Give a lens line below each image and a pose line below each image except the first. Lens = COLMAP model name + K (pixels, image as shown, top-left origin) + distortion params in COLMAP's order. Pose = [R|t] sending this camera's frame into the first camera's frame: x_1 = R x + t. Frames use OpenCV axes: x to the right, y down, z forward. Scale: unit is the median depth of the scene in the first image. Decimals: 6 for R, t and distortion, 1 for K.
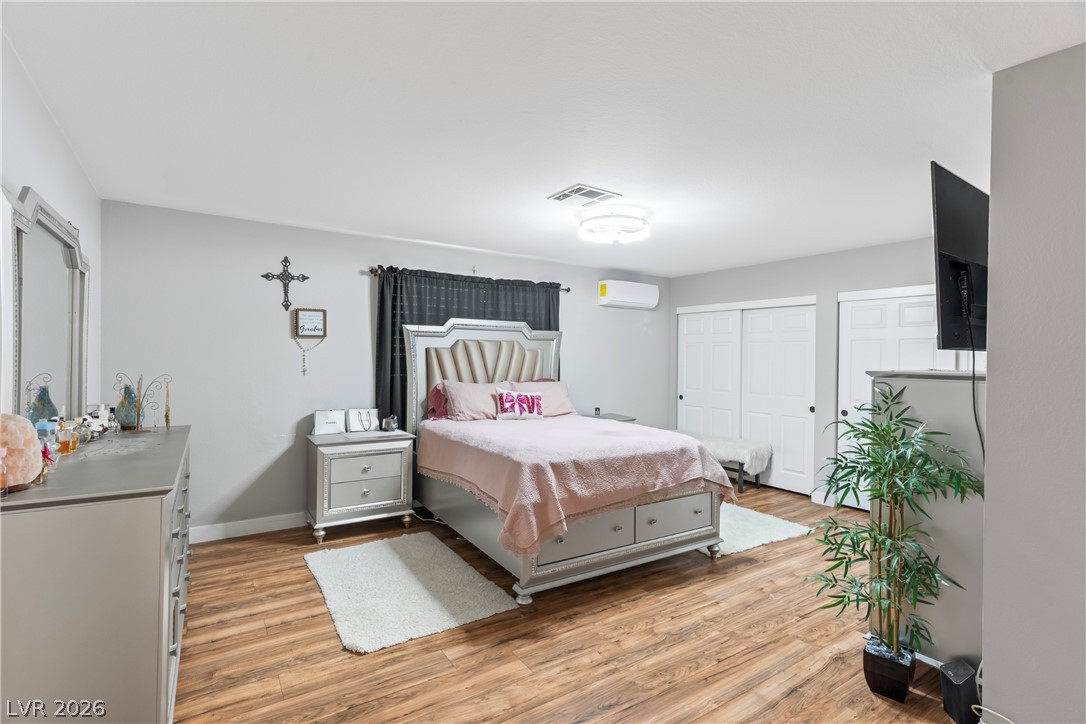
lens RADIAL K [[512.4, 0, 540.8], [0, 512.4, 362.2], [0, 0, 1]] dist [0.004993, -0.000638]
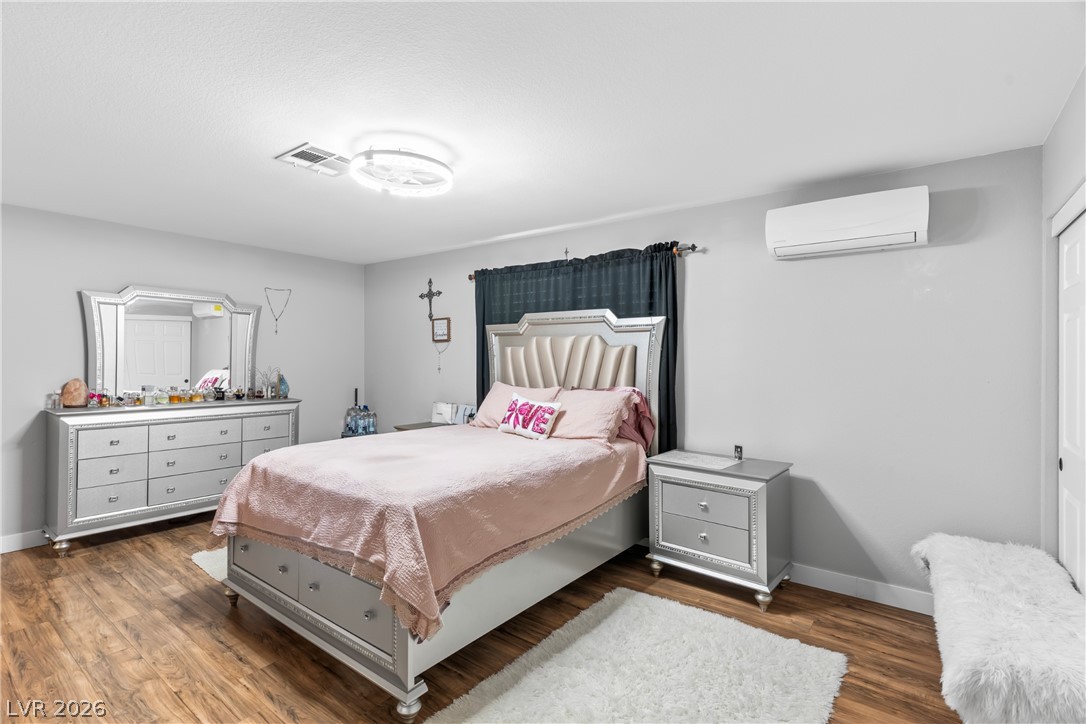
lens RADIAL K [[512.4, 0, 546.9], [0, 512.4, 358.8], [0, 0, 1]] dist [0.004993, -0.000638]
pose [[0.330477, -0.007717, -0.943782, 0.796098], [-0.010910, 0.999869, -0.011996, 0.004444], [0.943751, 0.014261, 0.330350, 0.861747]]
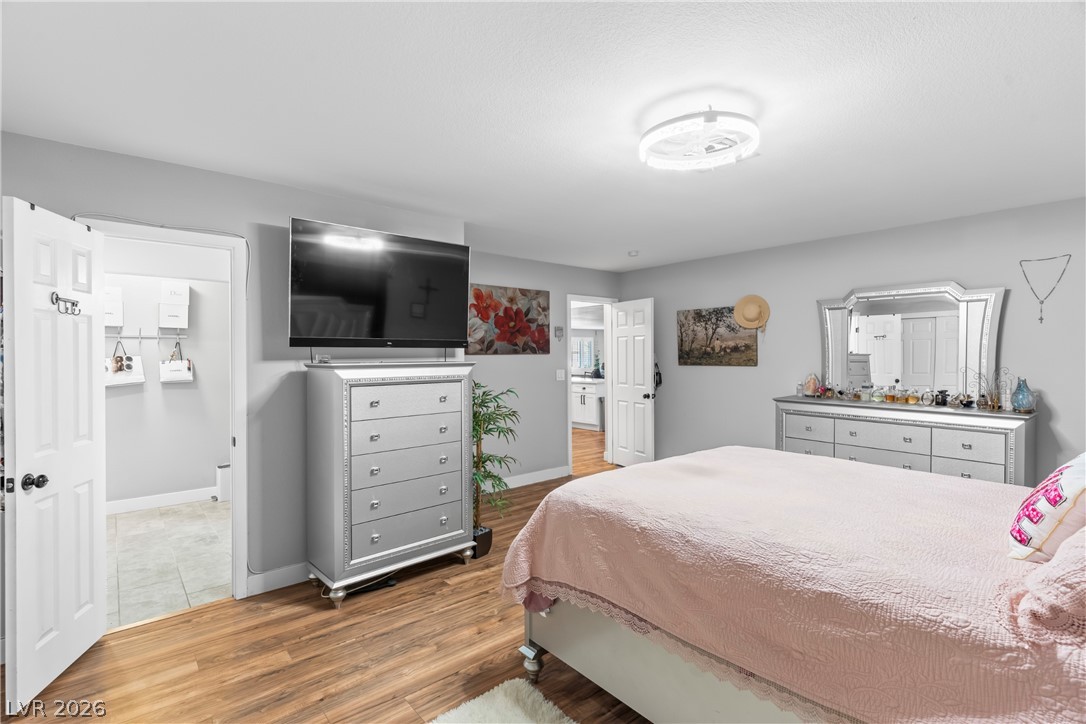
lens RADIAL K [[512.4, 0, 546.2], [0, 512.4, 358.8], [0, 0, 1]] dist [0.004993, -0.000638]
pose [[-0.993555, -0.005000, -0.113241, 0.351851], [-0.006963, 0.999832, 0.016948, -0.010205], [0.113137, 0.017627, -0.993423, 1.442148]]
